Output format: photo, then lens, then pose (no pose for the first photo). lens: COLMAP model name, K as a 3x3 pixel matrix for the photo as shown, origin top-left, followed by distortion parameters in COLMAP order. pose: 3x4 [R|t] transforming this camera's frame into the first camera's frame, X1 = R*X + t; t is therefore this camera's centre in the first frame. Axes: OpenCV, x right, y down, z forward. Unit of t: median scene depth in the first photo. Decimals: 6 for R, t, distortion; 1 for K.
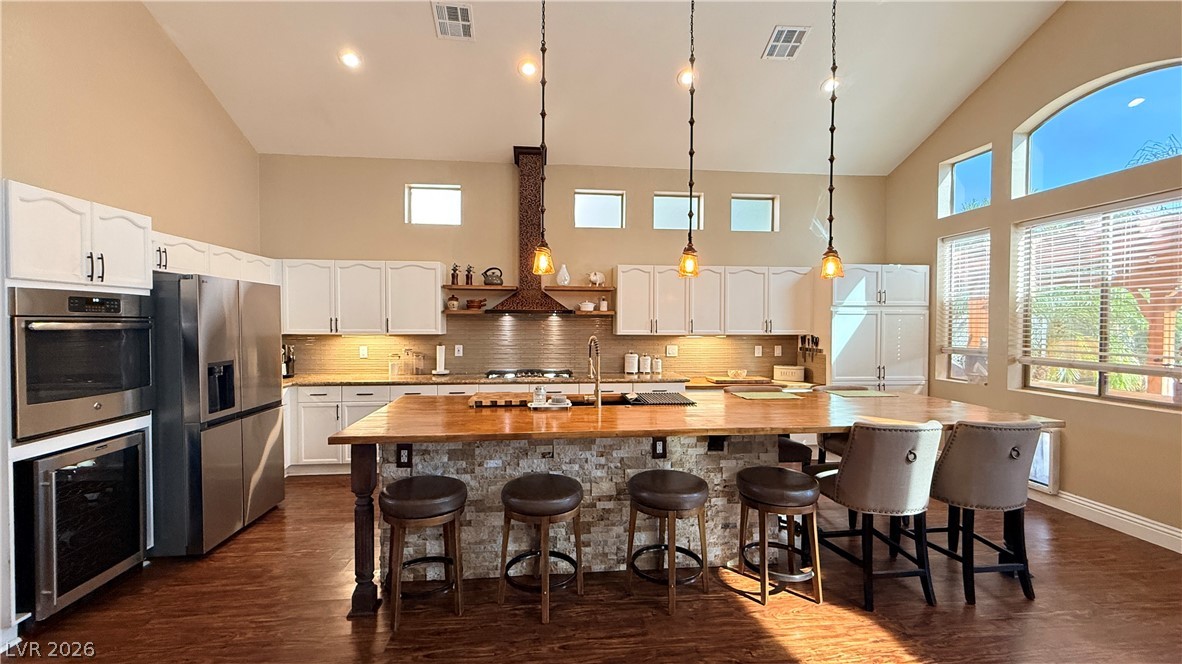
lens RADIAL K [[469.0, 0, 585.6], [0, 469.0, 332.2], [0, 0, 1]] dist [-0.001053, -0.000262]
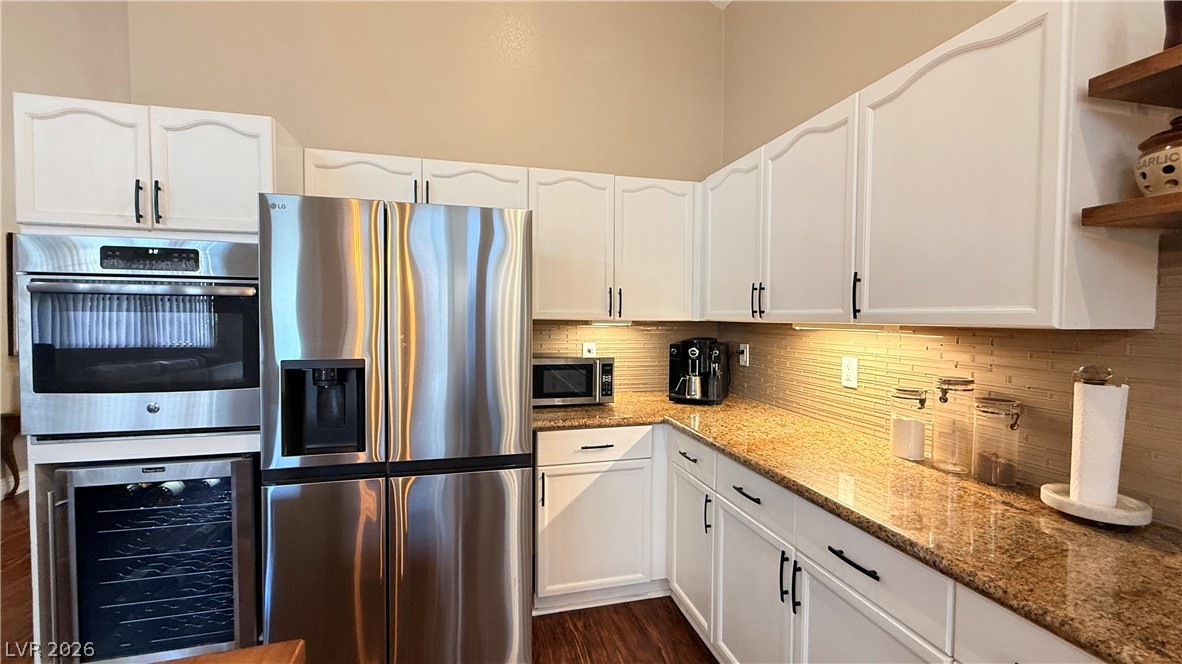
lens RADIAL K [[470.7, 0, 588.3], [0, 470.7, 332.1], [0, 0, 1]] dist [0.000707, -0.000174]
pose [[0.155349, 0.029319, -0.987424, -0.136991], [-0.026463, 0.999324, 0.025509, 0.006552], [0.987505, 0.022168, 0.156020, 0.750503]]
